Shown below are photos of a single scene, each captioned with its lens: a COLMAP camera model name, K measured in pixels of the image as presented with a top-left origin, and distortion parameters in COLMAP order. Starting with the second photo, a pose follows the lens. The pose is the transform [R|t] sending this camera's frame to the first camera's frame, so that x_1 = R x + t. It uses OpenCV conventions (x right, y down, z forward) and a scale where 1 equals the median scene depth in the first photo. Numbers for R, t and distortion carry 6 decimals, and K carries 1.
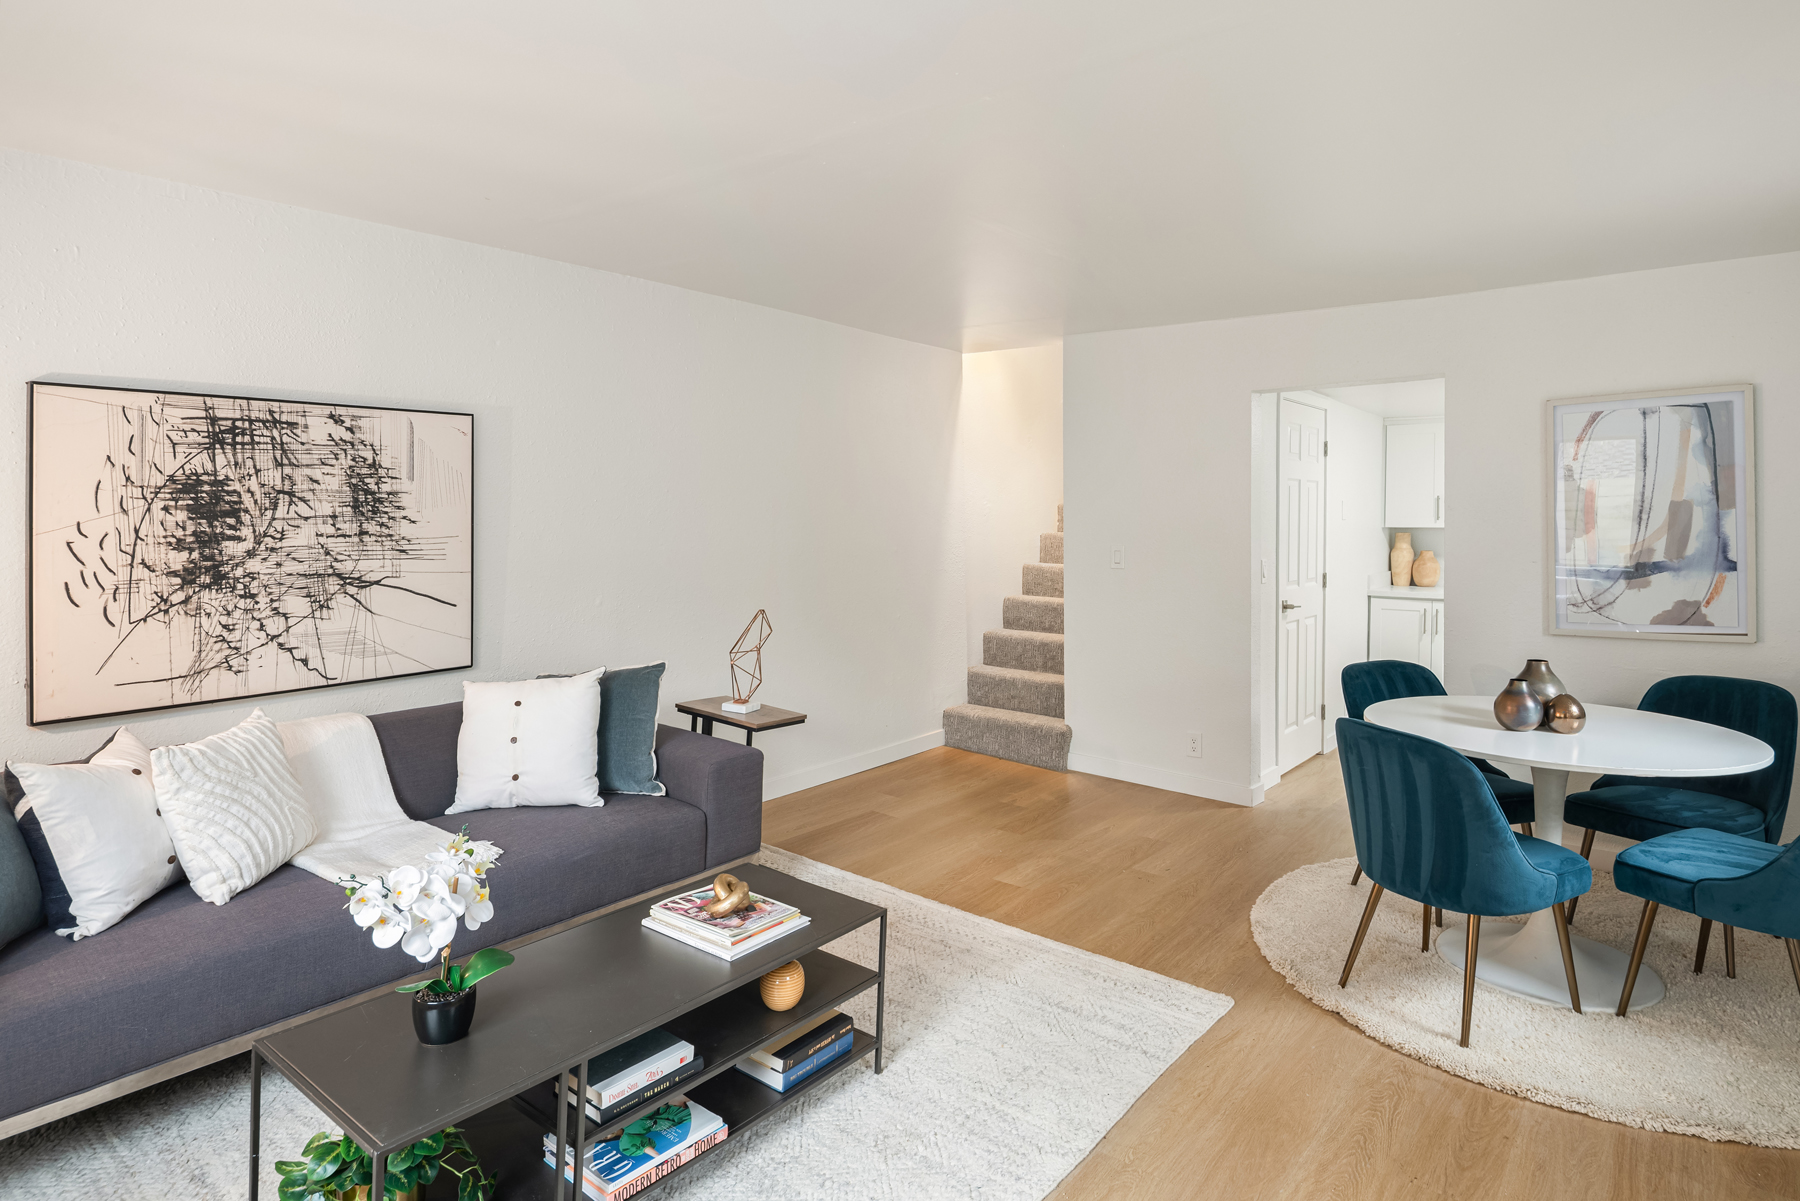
lens RADIAL K [[1017.9, 0, 893.9], [0, 1017.9, 490.2], [0, 0, 1]] dist [0.005320, -0.002144]
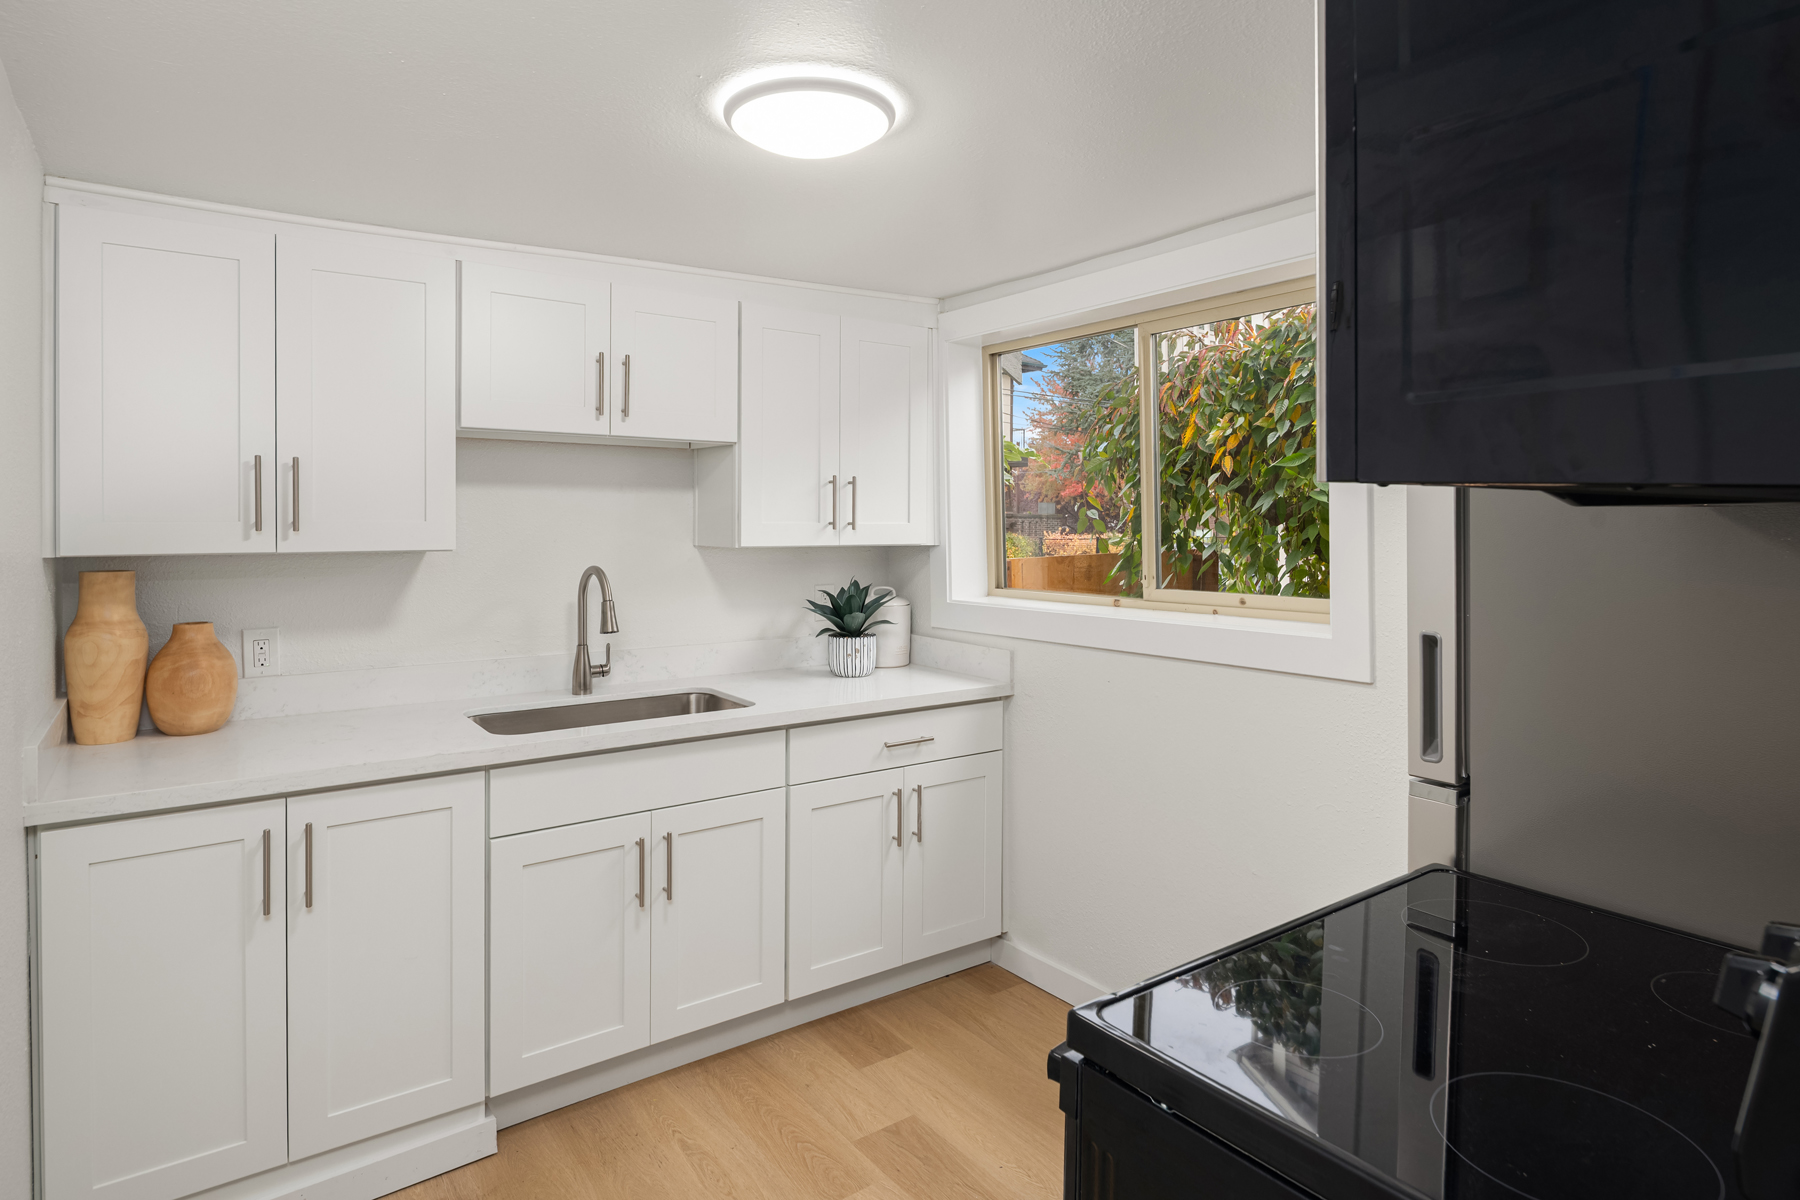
lens RADIAL K [[1017.9, 0, 906.5], [0, 1017.9, 592.5], [0, 0, 1]] dist [0.005320, -0.002144]
pose [[0.267313, -0.065875, 0.961355, 0.498991], [-0.024662, 0.996866, 0.075166, 0.034173], [-0.963294, -0.043801, 0.264851, 1.283353]]
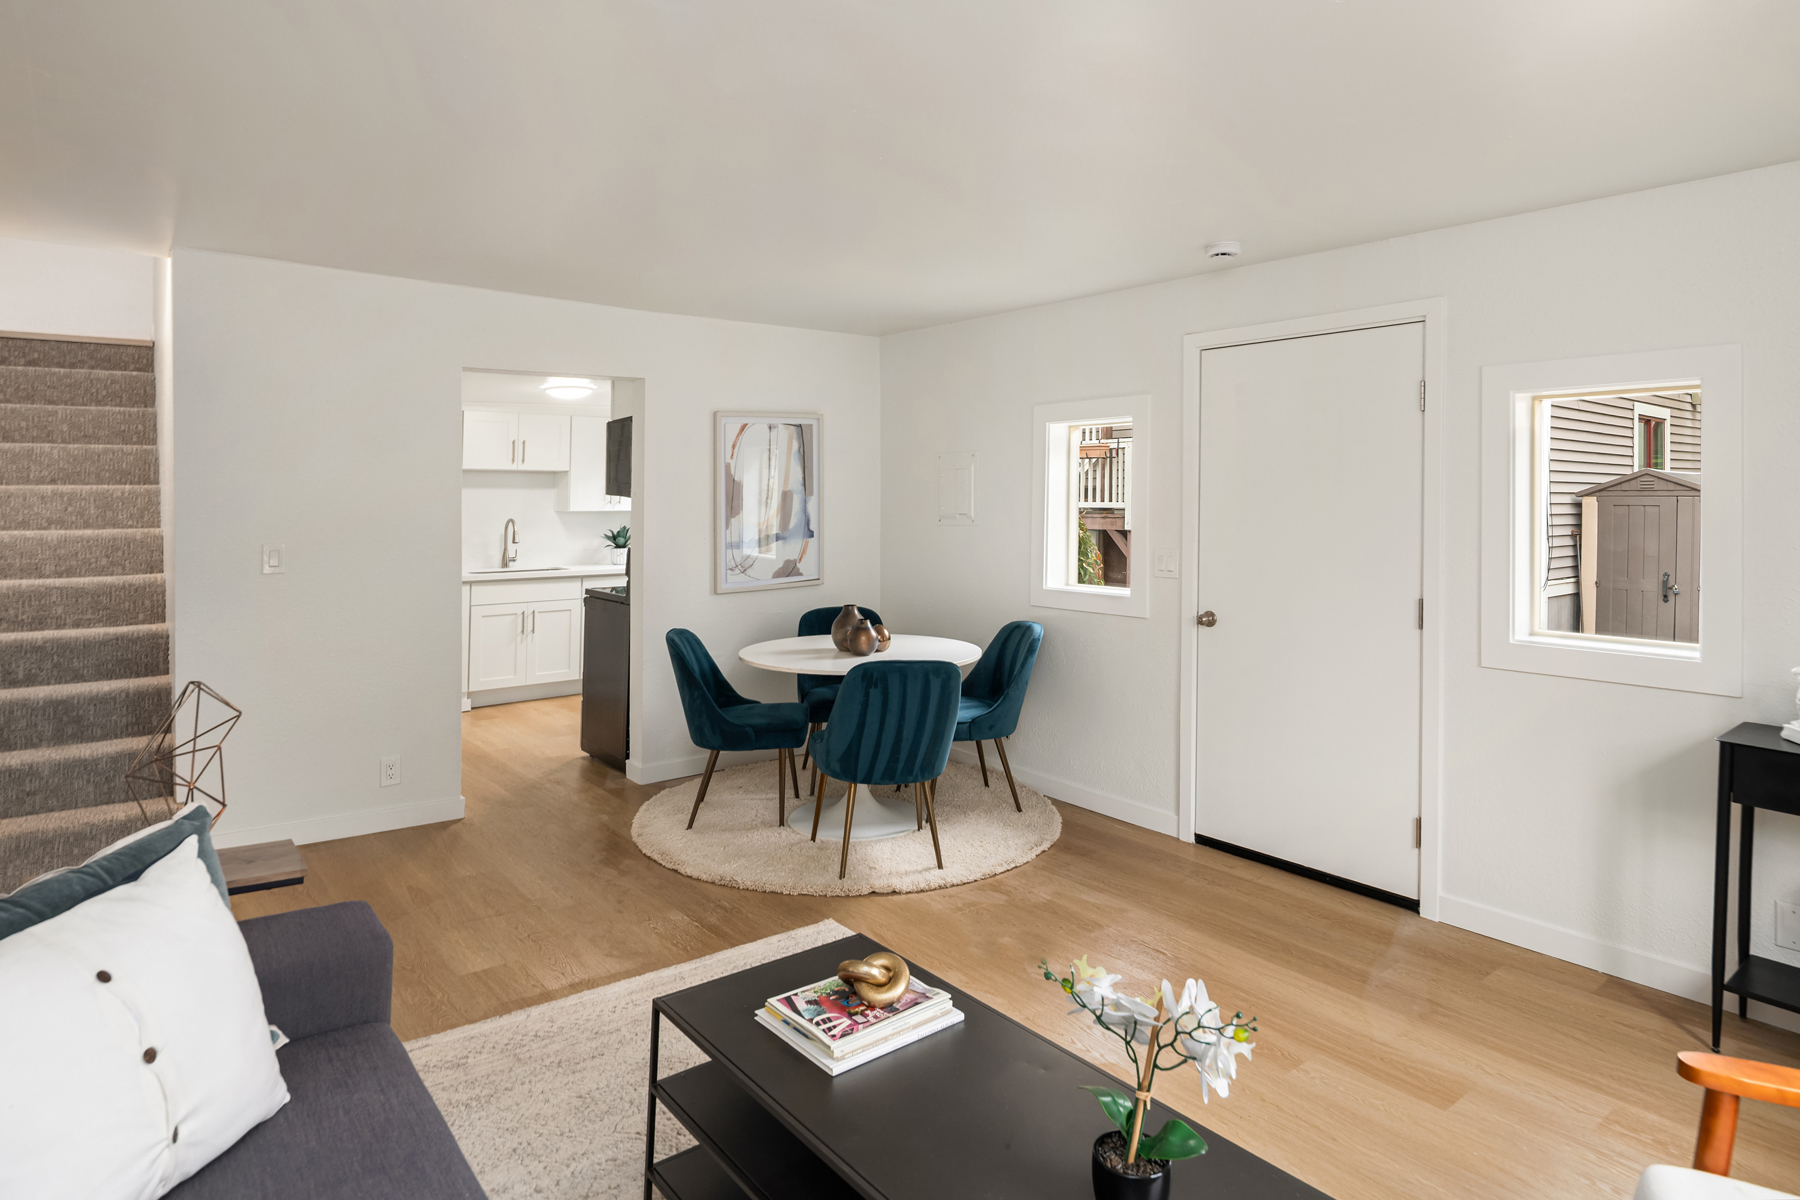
lens RADIAL K [[1017.9, 0, 945.5], [0, 1017.9, 503.3], [0, 0, 1]] dist [0.005320, -0.002144]
pose [[0.194609, -0.005047, 0.980868, -0.595084], [-0.021698, 0.999720, 0.009449, 0.009995], [-0.980641, -0.023122, 0.194444, 0.506570]]
